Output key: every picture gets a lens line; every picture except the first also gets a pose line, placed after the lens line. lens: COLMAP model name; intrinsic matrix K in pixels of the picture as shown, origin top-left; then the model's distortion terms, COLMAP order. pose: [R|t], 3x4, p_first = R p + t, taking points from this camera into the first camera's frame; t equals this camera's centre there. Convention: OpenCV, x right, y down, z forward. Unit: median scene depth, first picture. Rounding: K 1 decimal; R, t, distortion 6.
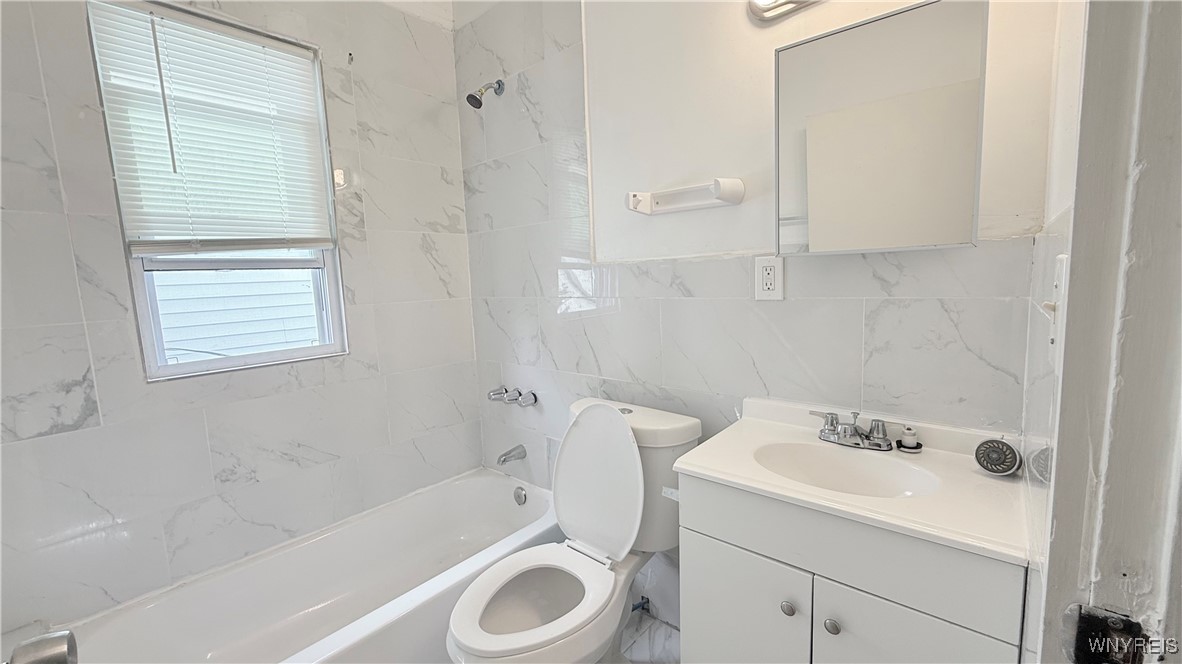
lens RADIAL K [[472.0, 0, 592.0], [0, 472.0, 331.3], [0, 0, 1]] dist [0.000384, 0.000622]
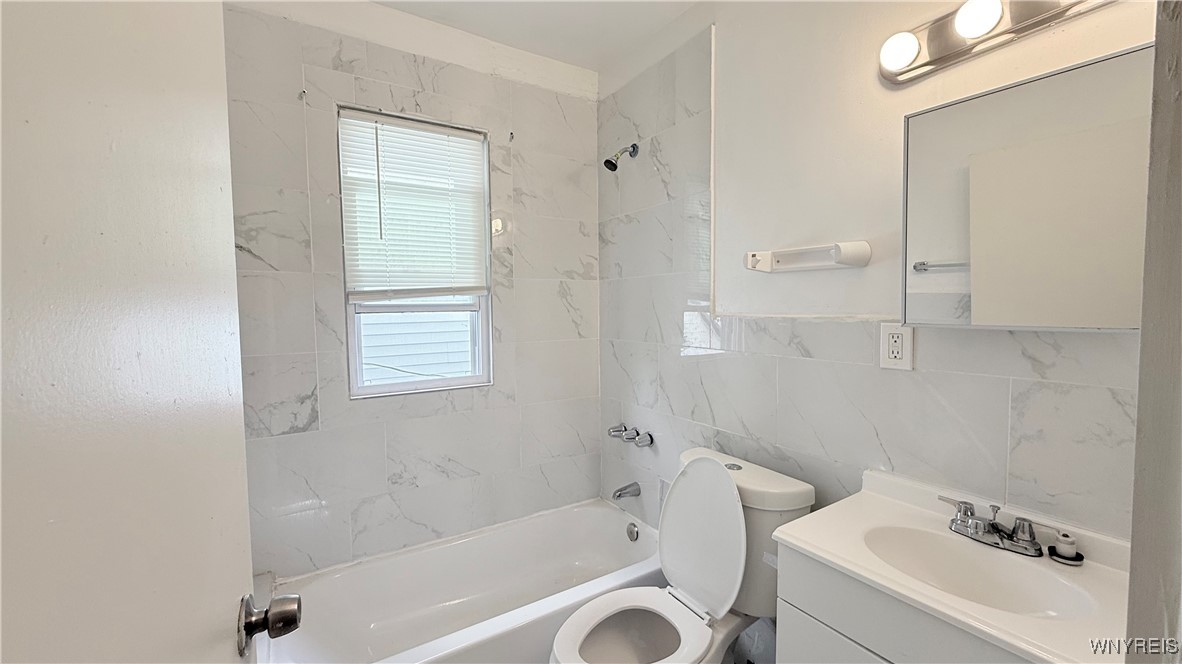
lens RADIAL K [[472.0, 0, 593.6], [0, 472.0, 331.5], [0, 0, 1]] dist [0.000384, 0.000622]
pose [[0.959316, 0.044895, -0.278742, 0.048058], [-0.060119, 0.997116, -0.046308, -0.052482], [0.275859, 0.061182, 0.959249, -0.064309]]
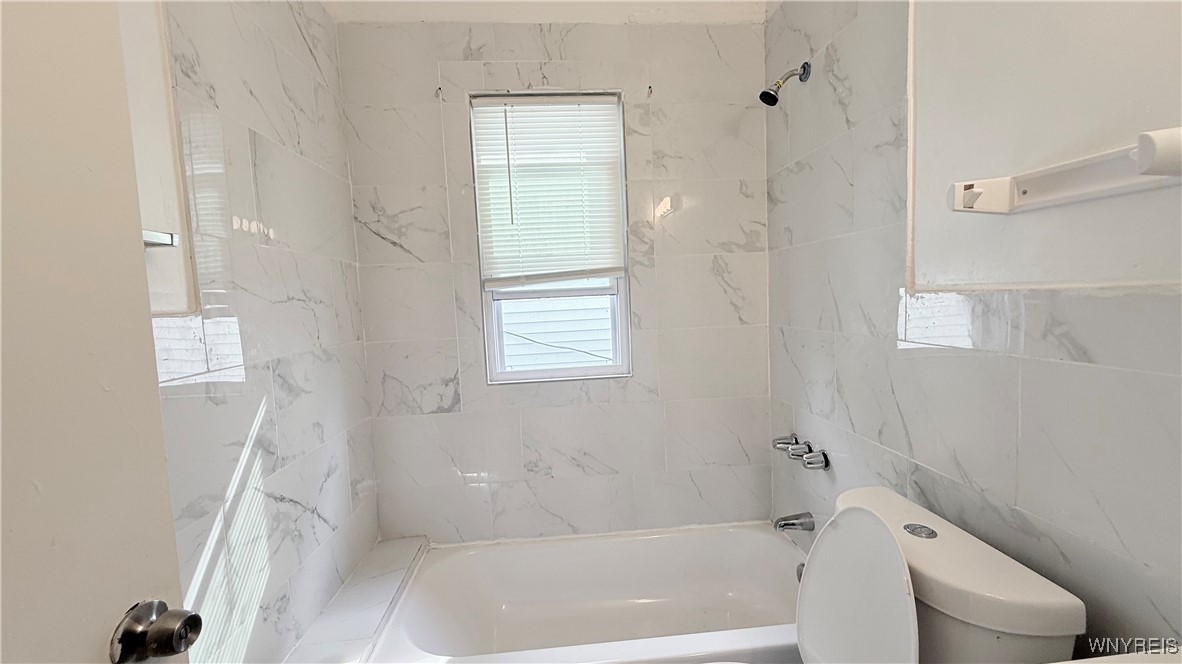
lens RADIAL K [[472.0, 0, 595.6], [0, 472.0, 331.7], [0, 0, 1]] dist [0.000384, 0.000622]
pose [[0.717896, 0.061026, -0.693470, 0.171822], [-0.066403, 0.997611, 0.019049, -0.077391], [0.692976, 0.032373, 0.720234, 0.224238]]
